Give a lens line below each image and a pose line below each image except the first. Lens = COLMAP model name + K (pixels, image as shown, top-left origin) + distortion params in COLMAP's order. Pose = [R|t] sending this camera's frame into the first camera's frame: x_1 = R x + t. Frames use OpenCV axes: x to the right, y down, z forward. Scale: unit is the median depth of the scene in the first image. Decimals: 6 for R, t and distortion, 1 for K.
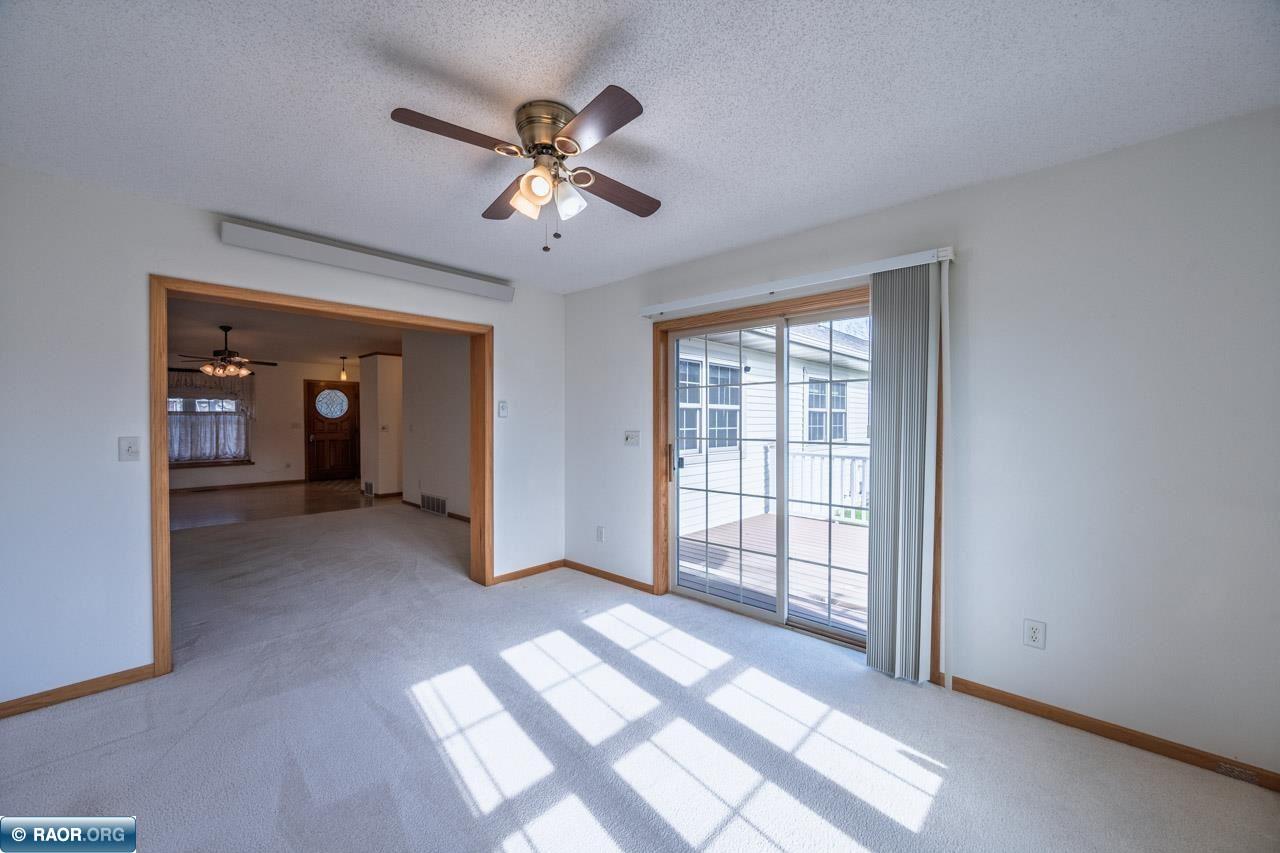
lens RADIAL K [[502.1, 0, 641.7], [0, 502.1, 424.8], [0, 0, 1]] dist [-0.000075, -0.000249]
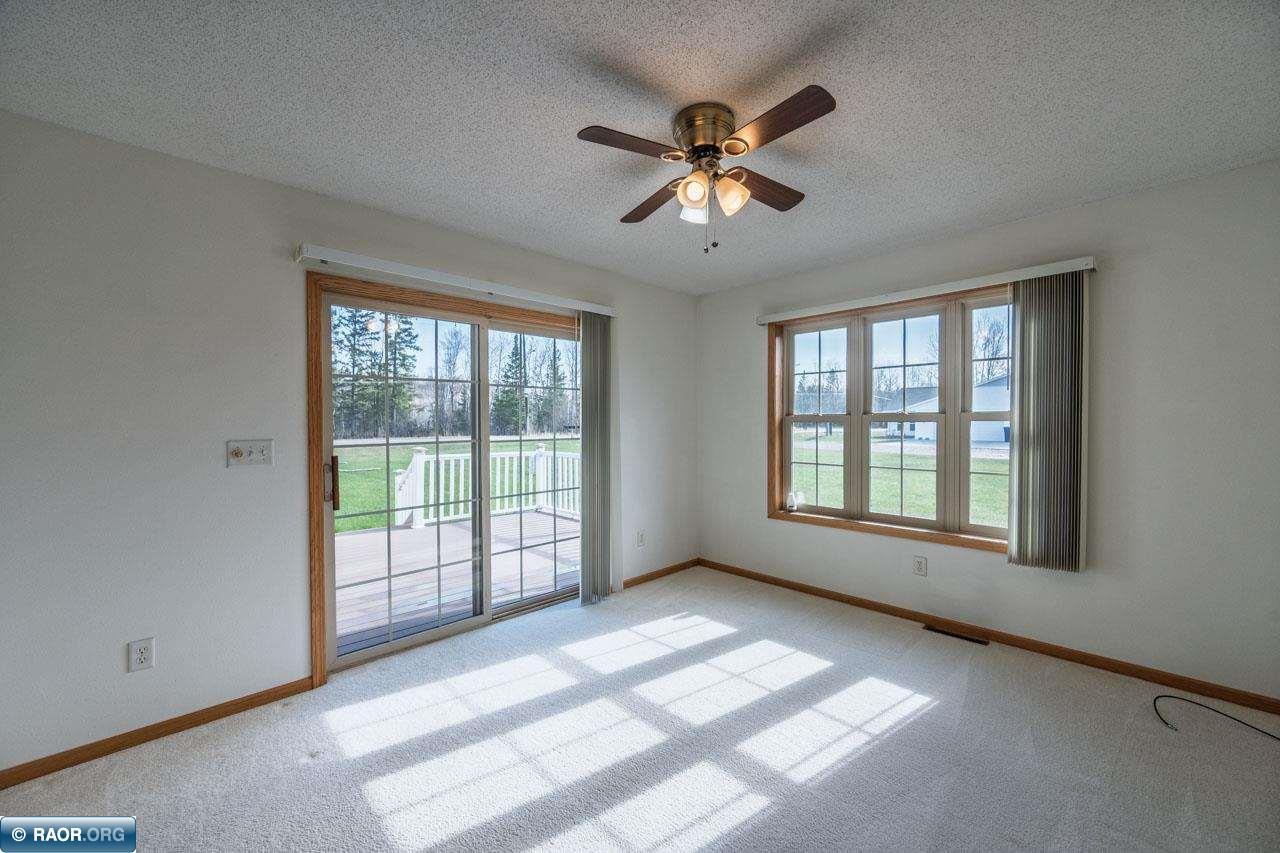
lens RADIAL K [[502.1, 0, 641.7], [0, 502.1, 424.8], [0, 0, 1]] dist [-0.000075, -0.000249]
pose [[0.048415, -0.009463, 0.998782, -0.872666], [0.013335, 0.999872, 0.008827, -0.007026], [-0.998738, 0.012892, 0.048535, 0.780067]]
